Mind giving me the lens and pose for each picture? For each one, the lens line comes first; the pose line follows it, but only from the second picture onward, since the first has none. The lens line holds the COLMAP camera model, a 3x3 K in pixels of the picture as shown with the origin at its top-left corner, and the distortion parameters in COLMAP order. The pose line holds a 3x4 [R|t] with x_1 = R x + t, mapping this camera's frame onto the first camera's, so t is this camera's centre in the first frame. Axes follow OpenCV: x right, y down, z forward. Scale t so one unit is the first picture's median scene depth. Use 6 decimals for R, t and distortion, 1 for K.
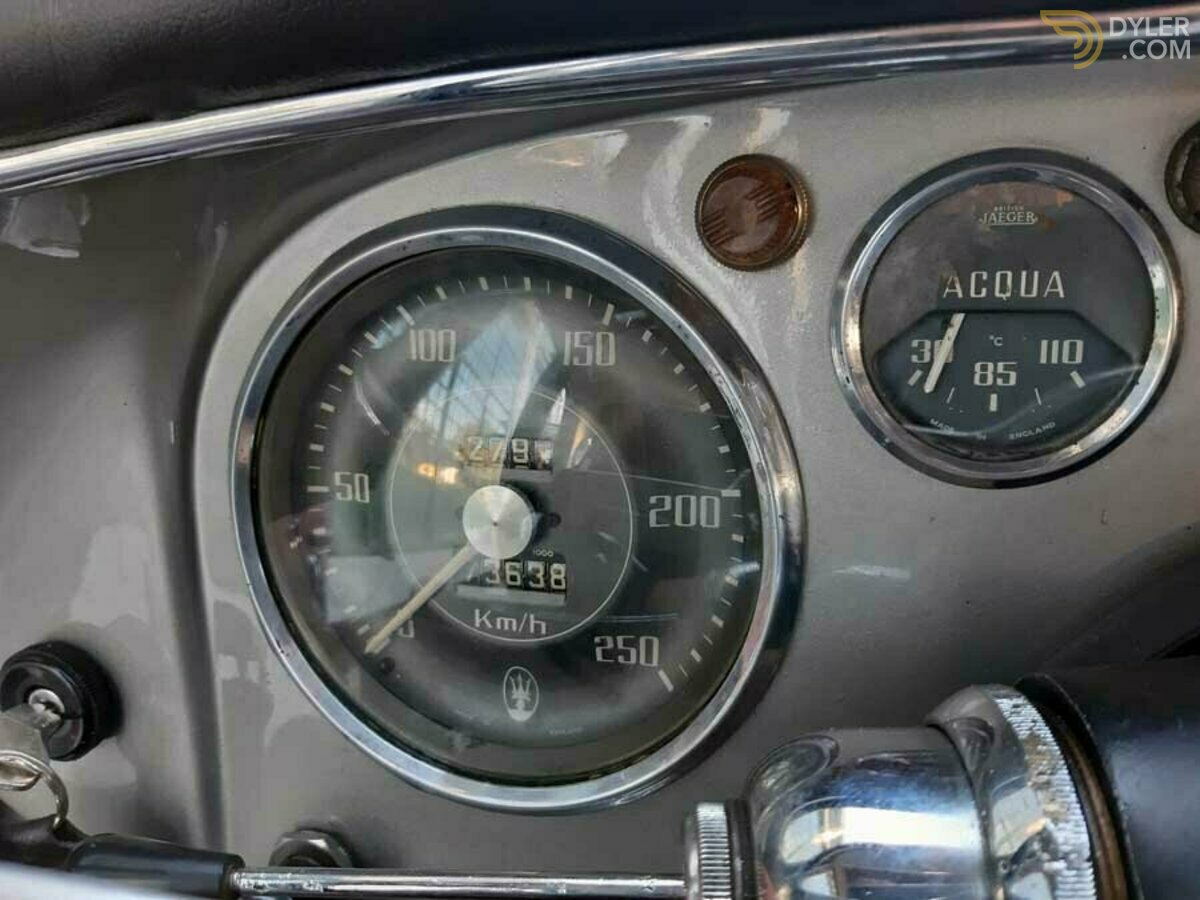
lens RADIAL K [[949.7, 0, 619.4], [0, 949.7, 452.7], [0, 0, 1]] dist [0.040008, -0.071457]
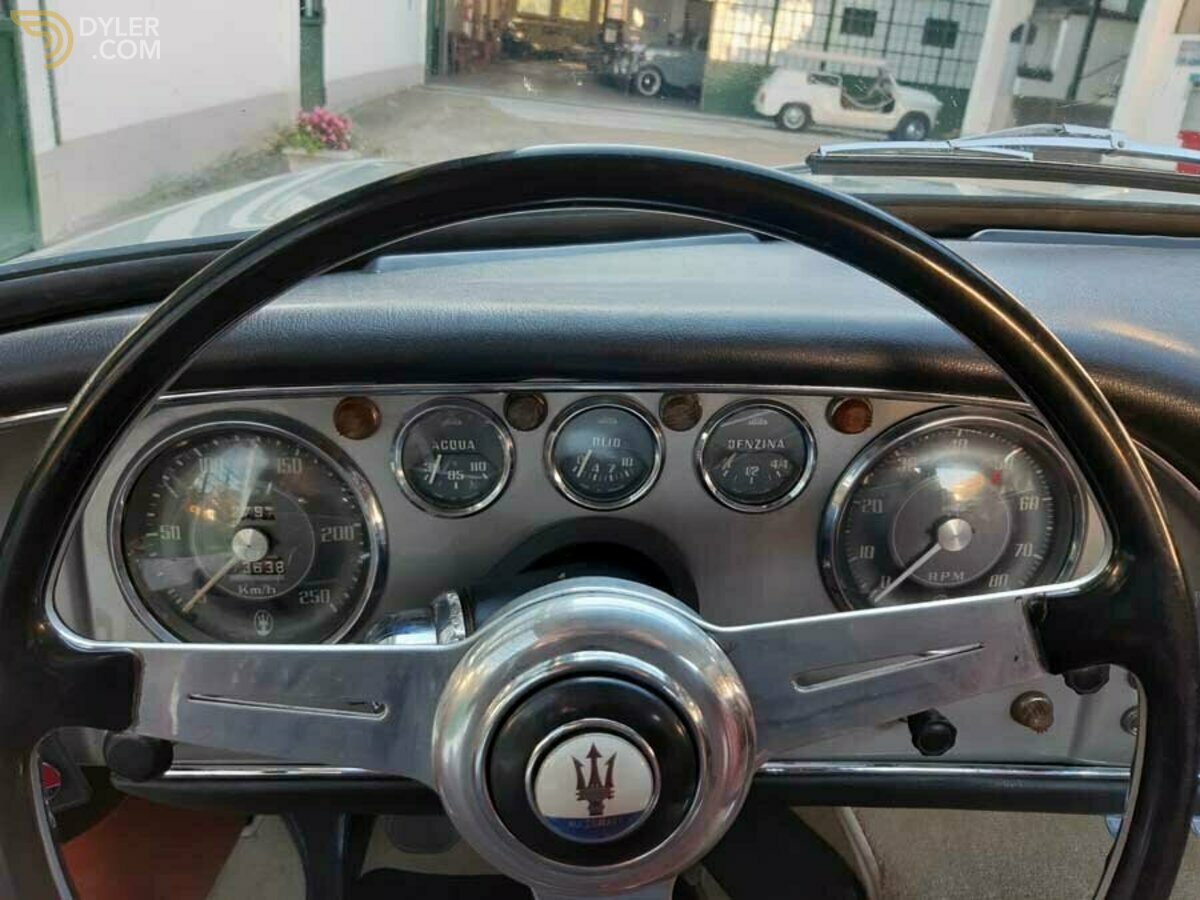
lens RADIAL K [[949.7, 0, 619.4], [0, 949.7, 452.7], [0, 0, 1]] dist [0.040008, -0.071457]
pose [[0.944372, -0.056684, 0.323959, -0.023181], [0.044130, 0.997967, 0.045976, -0.207918], [-0.325906, -0.029122, 0.944953, -1.384321]]
